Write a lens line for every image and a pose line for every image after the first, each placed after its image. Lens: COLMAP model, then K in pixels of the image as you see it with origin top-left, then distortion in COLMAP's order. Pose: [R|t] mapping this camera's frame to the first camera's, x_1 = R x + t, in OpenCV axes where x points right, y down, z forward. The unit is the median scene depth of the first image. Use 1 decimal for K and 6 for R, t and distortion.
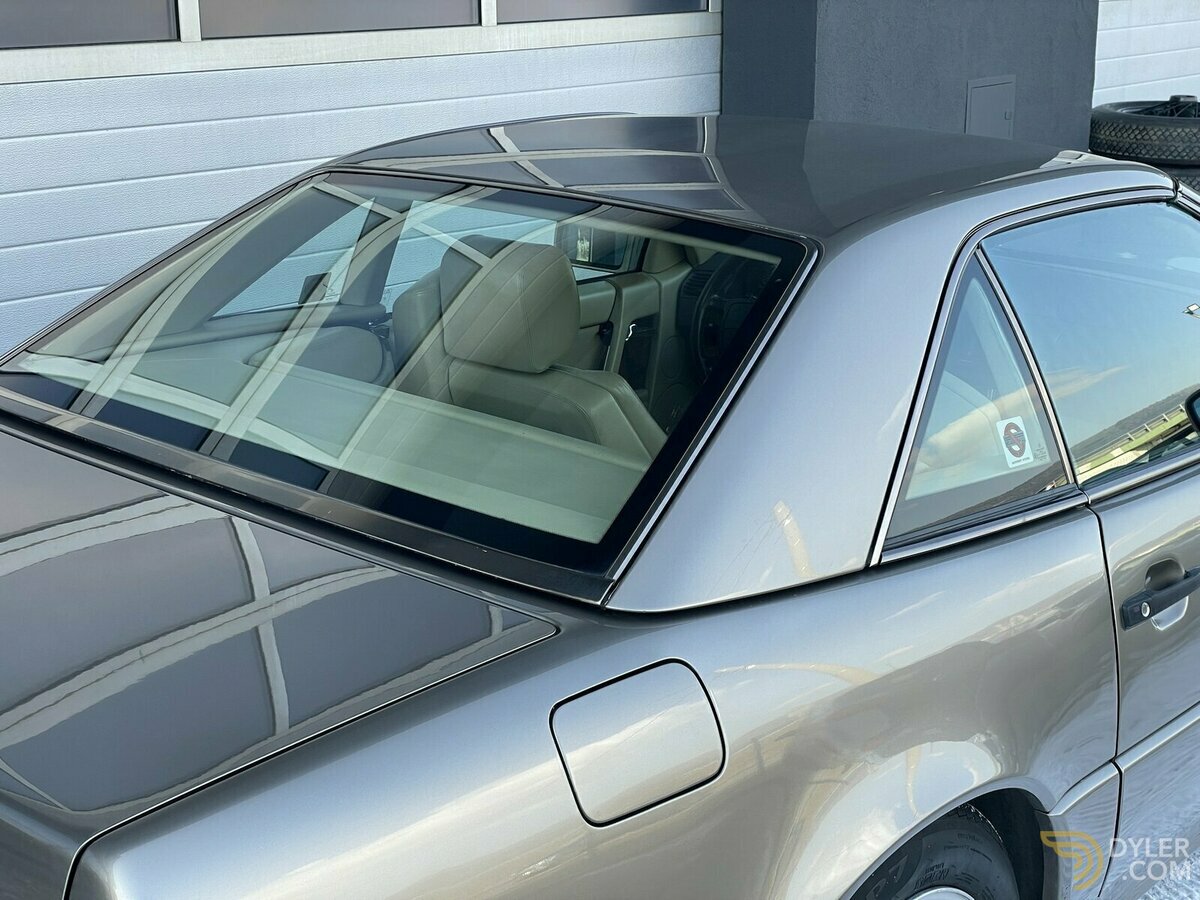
lens RADIAL K [[1817.3, 0, 600.0], [0, 1817.3, 450.0], [0, 0, 1]] dist [0.192275, -0.515266]
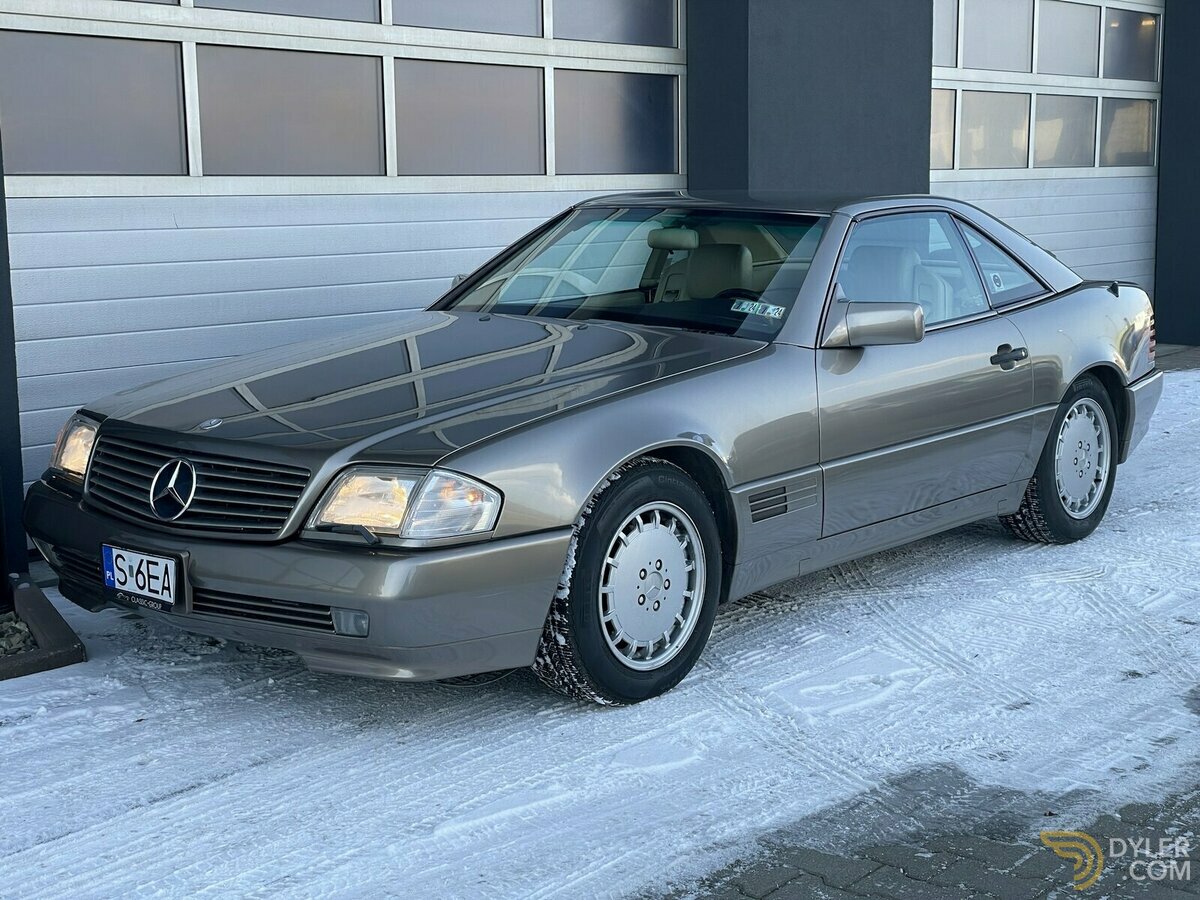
lens RADIAL K [[1817.3, 0, 600.0], [0, 1817.3, 450.0], [0, 0, 1]] dist [0.192275, -0.515266]
pose [[0.998526, -0.010396, 0.053279, -0.215152], [0.017320, 0.991204, -0.131201, 0.457581], [-0.051446, 0.131930, 0.989923, -1.179000]]
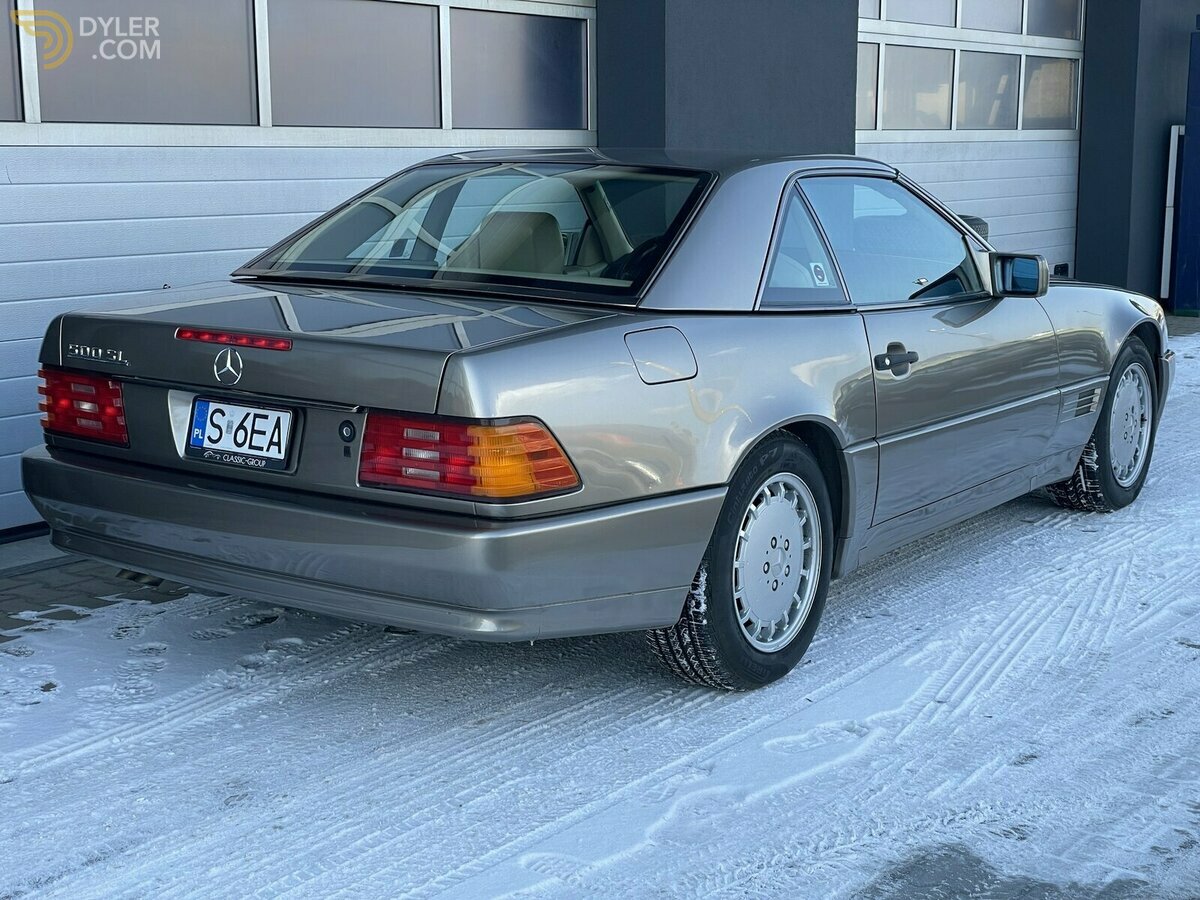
lens RADIAL K [[1817.3, 0, 600.0], [0, 1817.3, 450.0], [0, 0, 1]] dist [0.192275, -0.515266]
pose [[0.993014, -0.014363, 0.117119, -0.230511], [0.027538, 0.993364, -0.111670, 0.380749], [-0.114738, 0.114115, 0.986820, -0.851228]]
